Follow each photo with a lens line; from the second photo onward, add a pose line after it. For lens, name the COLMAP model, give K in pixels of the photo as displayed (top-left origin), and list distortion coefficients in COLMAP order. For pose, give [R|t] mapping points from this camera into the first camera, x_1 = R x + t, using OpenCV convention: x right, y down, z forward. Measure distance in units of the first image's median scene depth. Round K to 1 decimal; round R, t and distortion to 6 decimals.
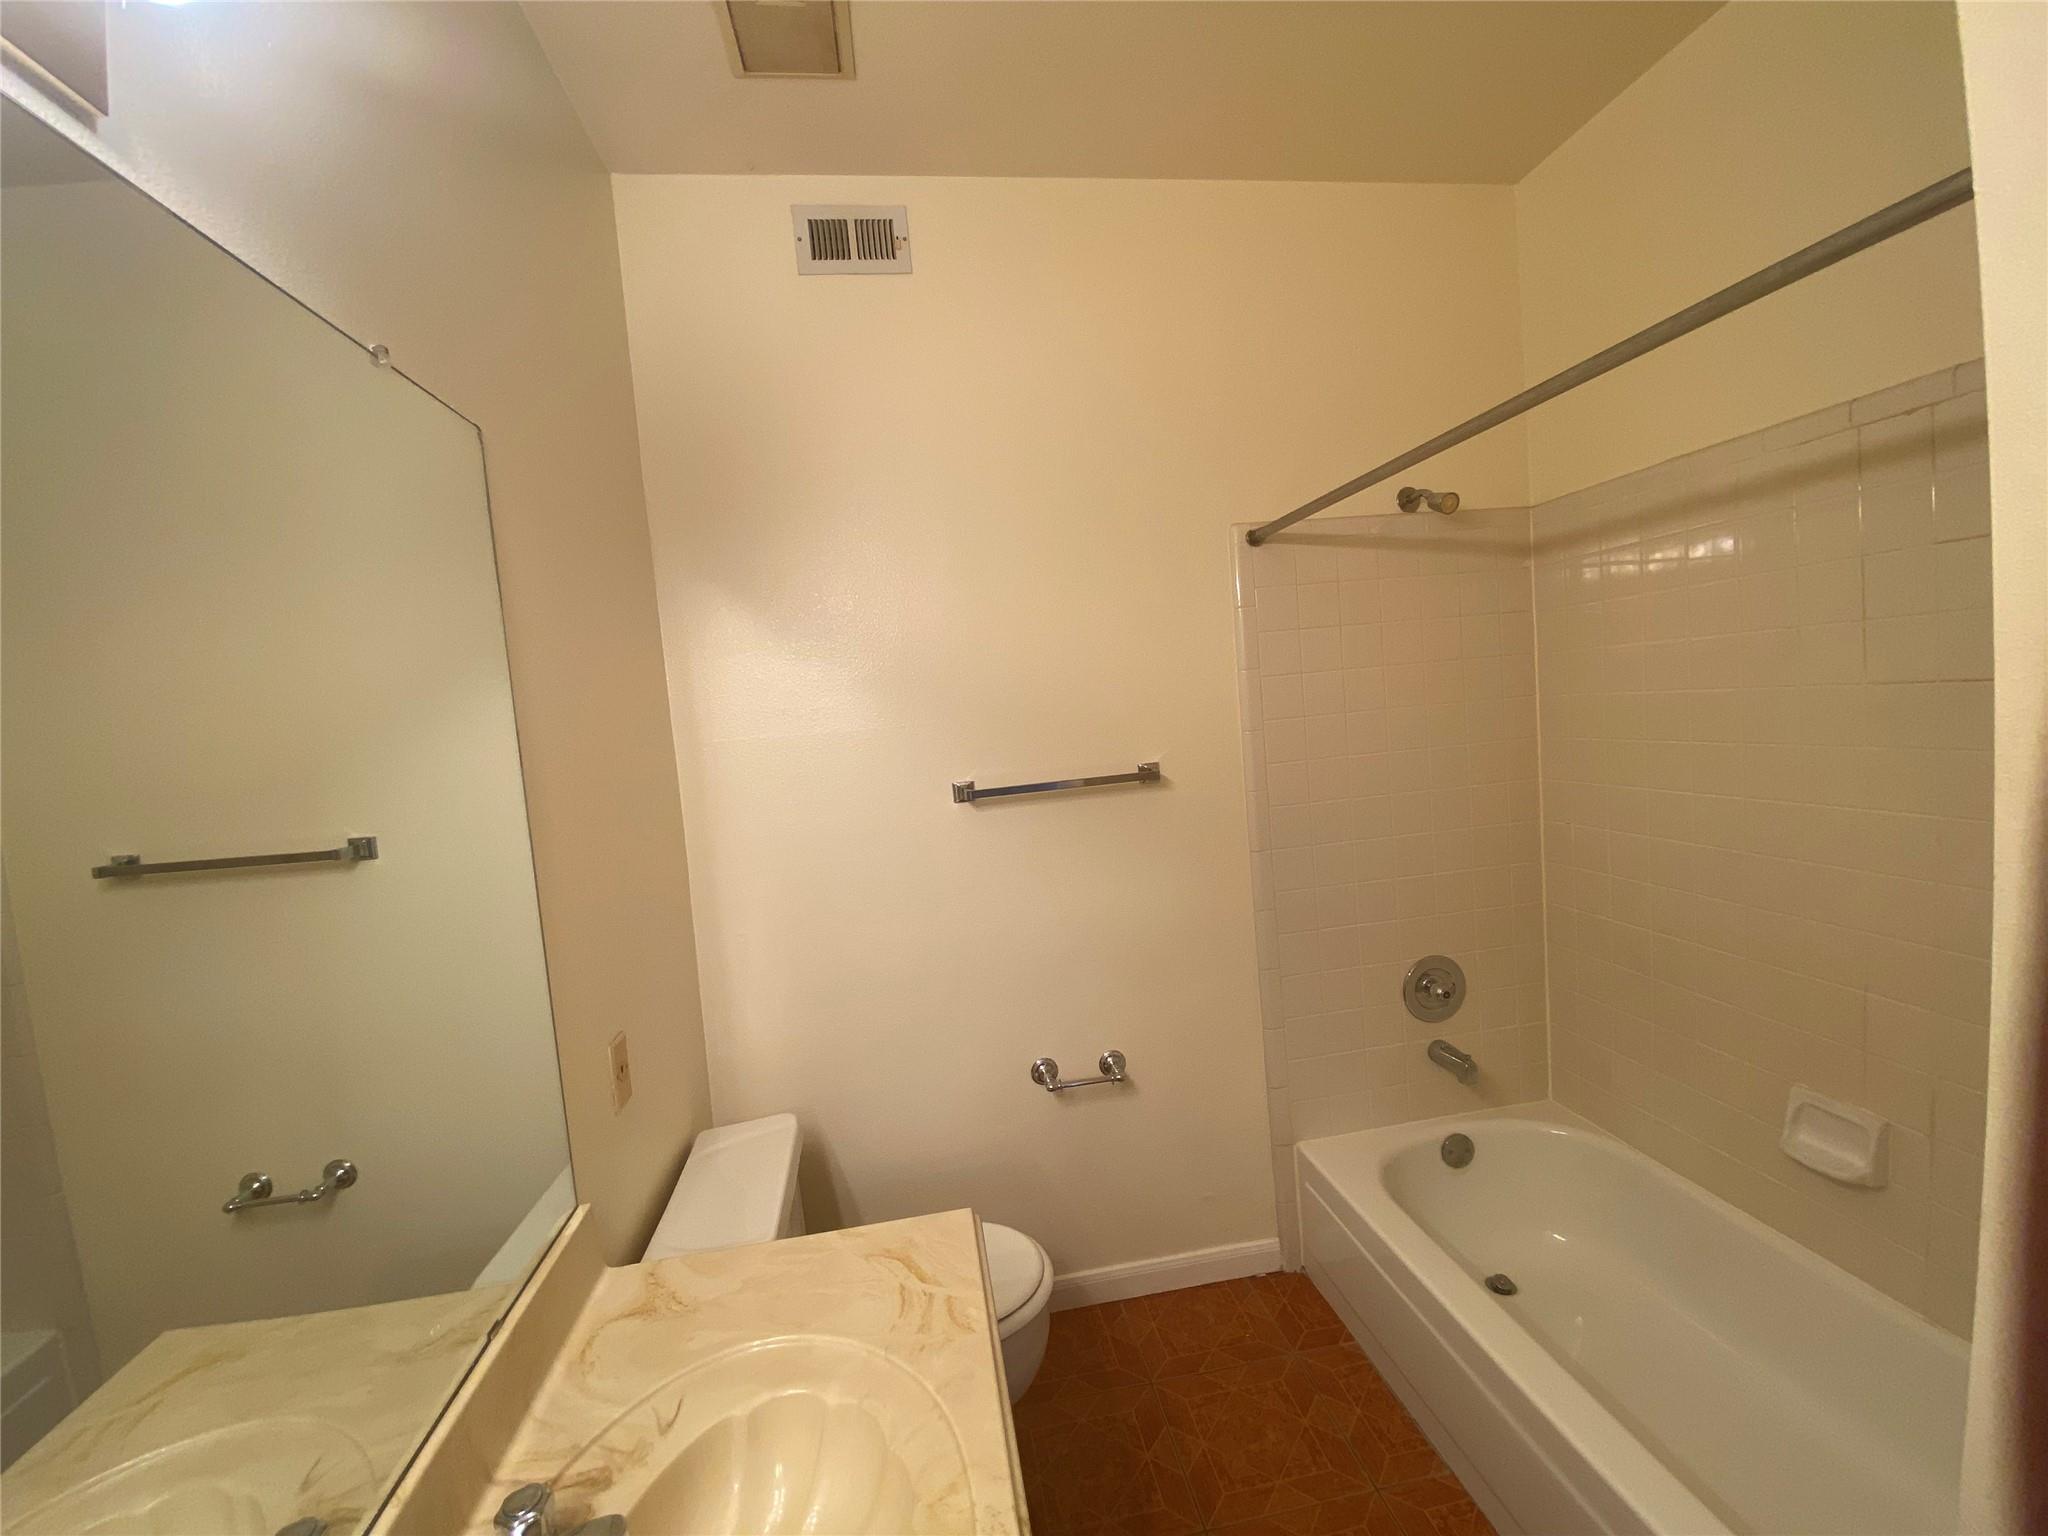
lens RADIAL K [[832.6, 0, 1033.1], [0, 832.6, 762.6], [0, 0, 1]] dist [-0.019716, -0.001960]
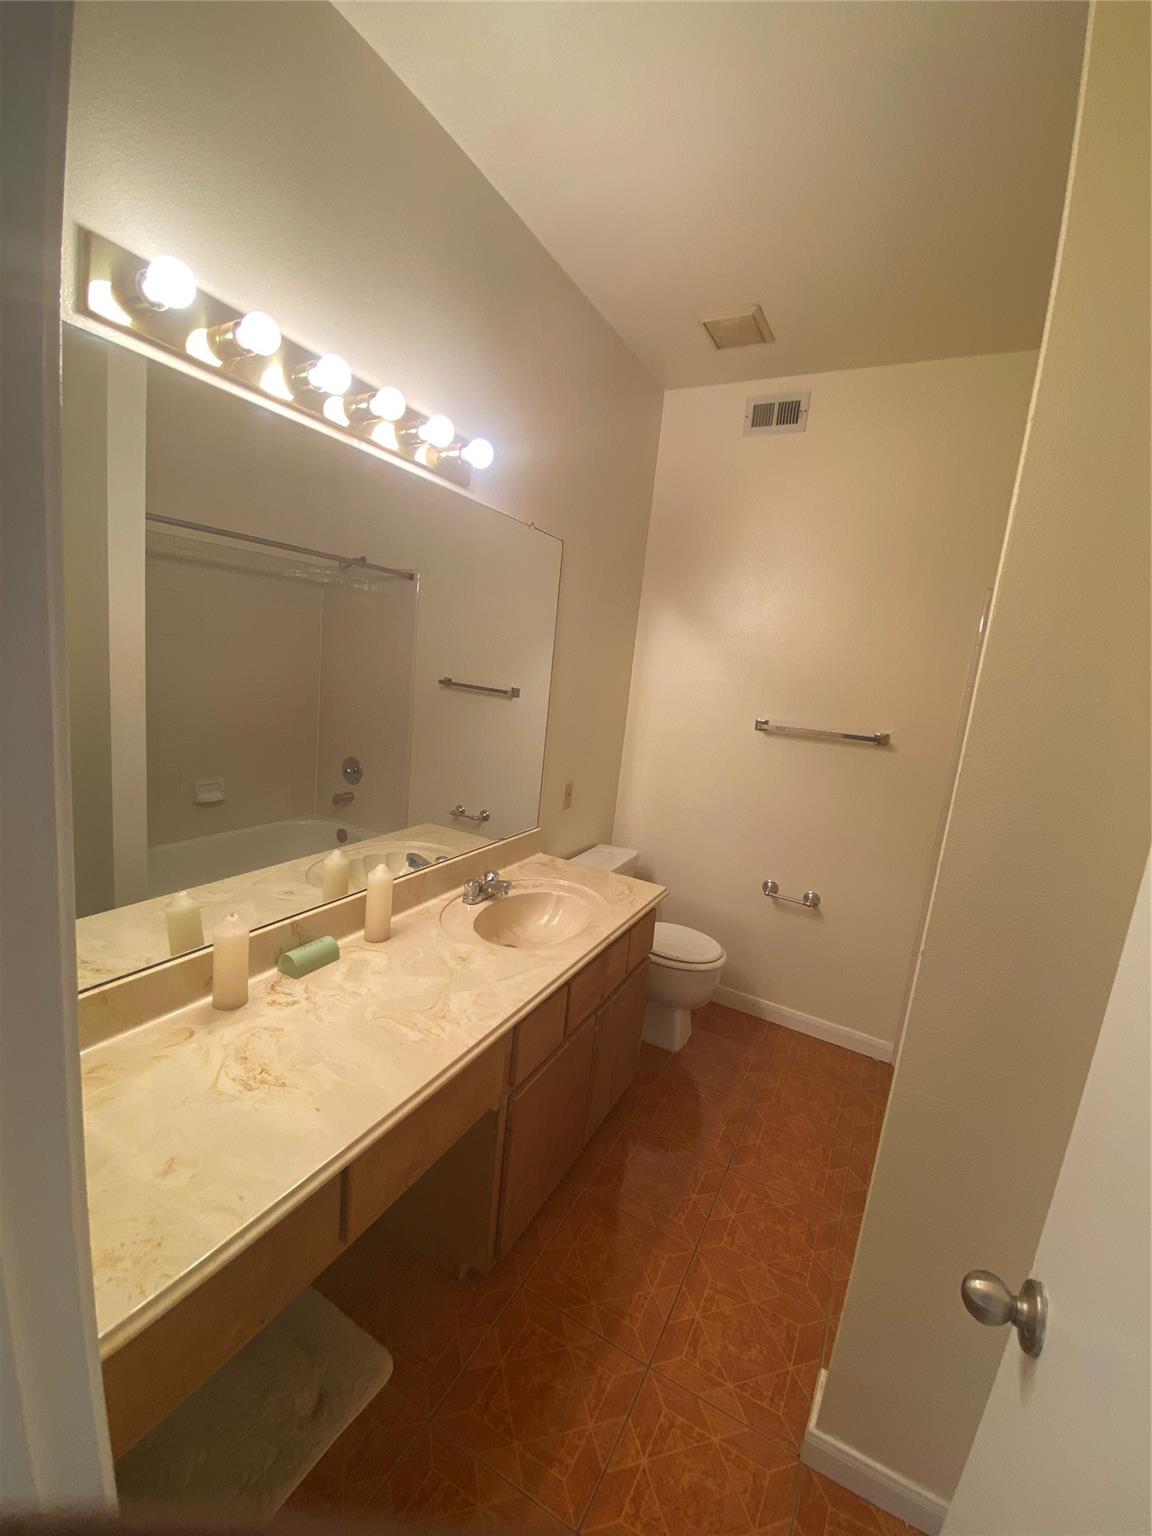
lens RADIAL K [[624.5, 0, 575.3], [0, 624.5, 768.1], [0, 0, 1]] dist [-0.019716, -0.001960]
pose [[0.775651, 0.255052, -0.577334, 0.461271], [-0.197895, 0.966867, 0.161266, -0.013784], [0.599336, -0.010834, 0.800424, -0.395467]]
